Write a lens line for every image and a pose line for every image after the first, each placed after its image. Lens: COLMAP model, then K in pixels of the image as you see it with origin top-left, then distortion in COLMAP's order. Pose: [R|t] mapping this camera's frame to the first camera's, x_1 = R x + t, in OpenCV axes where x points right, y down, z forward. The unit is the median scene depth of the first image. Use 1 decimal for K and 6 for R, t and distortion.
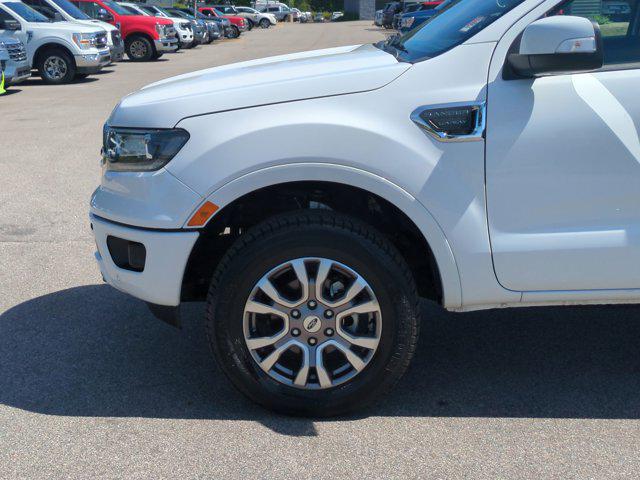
lens RADIAL K [[920.2, 0, 307.3], [0, 920.2, 239.8], [0, 0, 1]] dist [0.040830, 0.045524]
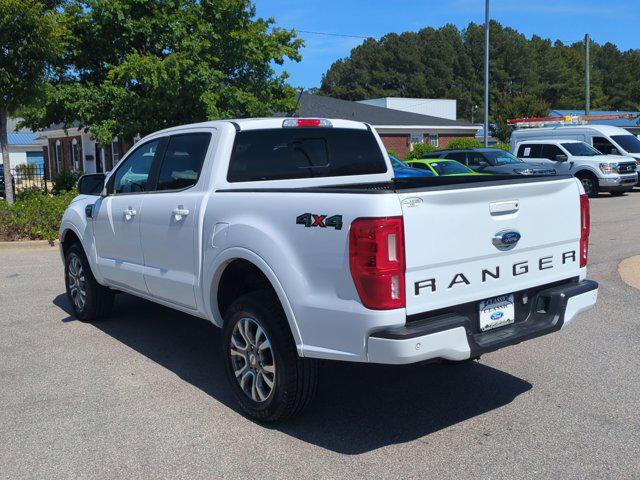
lens RADIAL K [[649.0, 0, 334.3], [0, 649.0, 242.0], [0, 0, 1]] dist [0.065630, 0.001643]
pose [[0.653922, 0.103352, -0.749469, 1.923552], [-0.171931, 0.985007, -0.014180, -0.128330], [0.736767, 0.138129, 0.661887, 0.276137]]
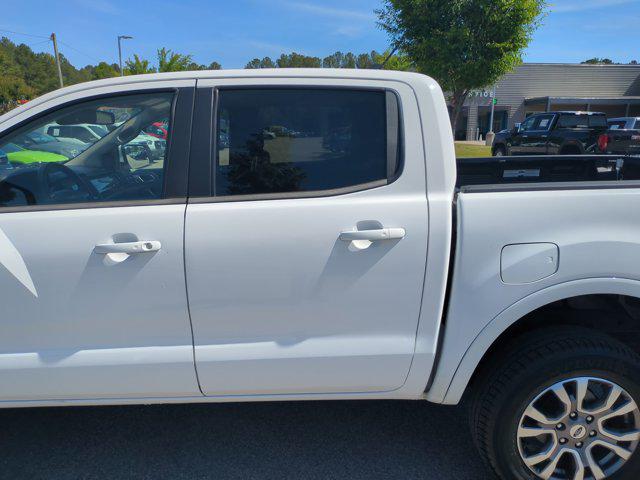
lens RADIAL K [[470.4, 0, 317.8], [0, 470.4, 243.1], [0, 0, 1]] dist [0.020336, -0.004084]
pose [[0.998750, 0.010777, 0.048809, 0.630556], [-0.010244, 0.999885, -0.011156, -0.136234], [-0.048923, 0.010642, 0.998746, 0.393867]]
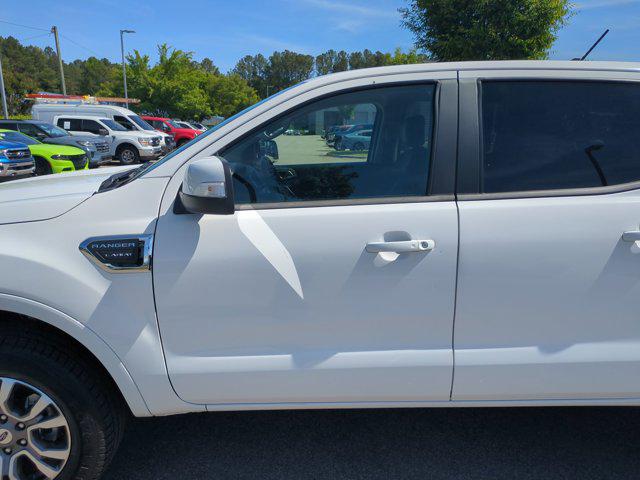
lens RADIAL K [[470.4, 0, 317.8], [0, 470.4, 243.1], [0, 0, 1]] dist [0.020336, -0.004084]
pose [[0.997751, 0.021635, 0.063441, 0.324354], [-0.021191, 0.999746, -0.007667, -0.132567], [-0.063591, 0.006305, 0.997956, 0.435028]]
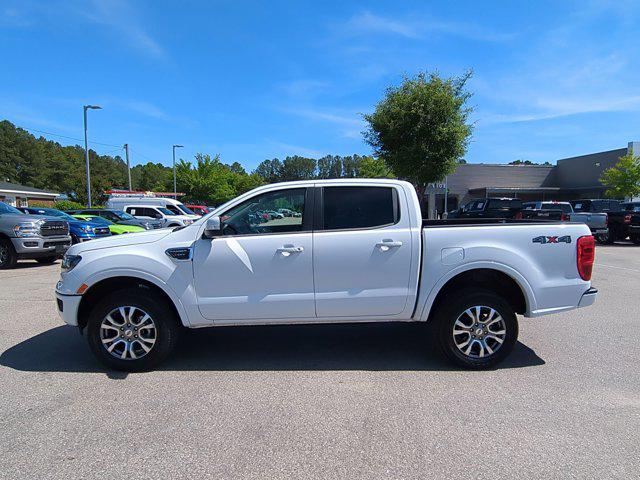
lens RADIAL K [[367.9, 0, 322.3], [0, 367.9, 243.9], [0, 0, 1]] dist [0.004147, -0.000535]
pose [[0.997713, 0.014616, 0.065997, 0.466128], [-0.003956, 0.987297, -0.158838, 0.008357], [-0.067480, 0.158214, 0.985096, -0.071445]]
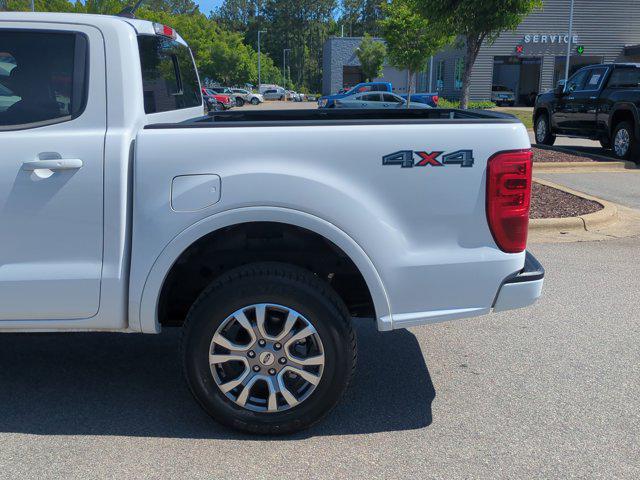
lens RADIAL K [[686.7, 0, 311.3], [0, 686.7, 239.1], [0, 0, 1]] dist [0.058245, -0.005689]
pose [[0.999338, 0.022562, 0.028538, 1.010327], [-0.021568, 0.999166, -0.034676, -0.038871], [-0.029297, 0.034037, 0.998991, 0.063866]]
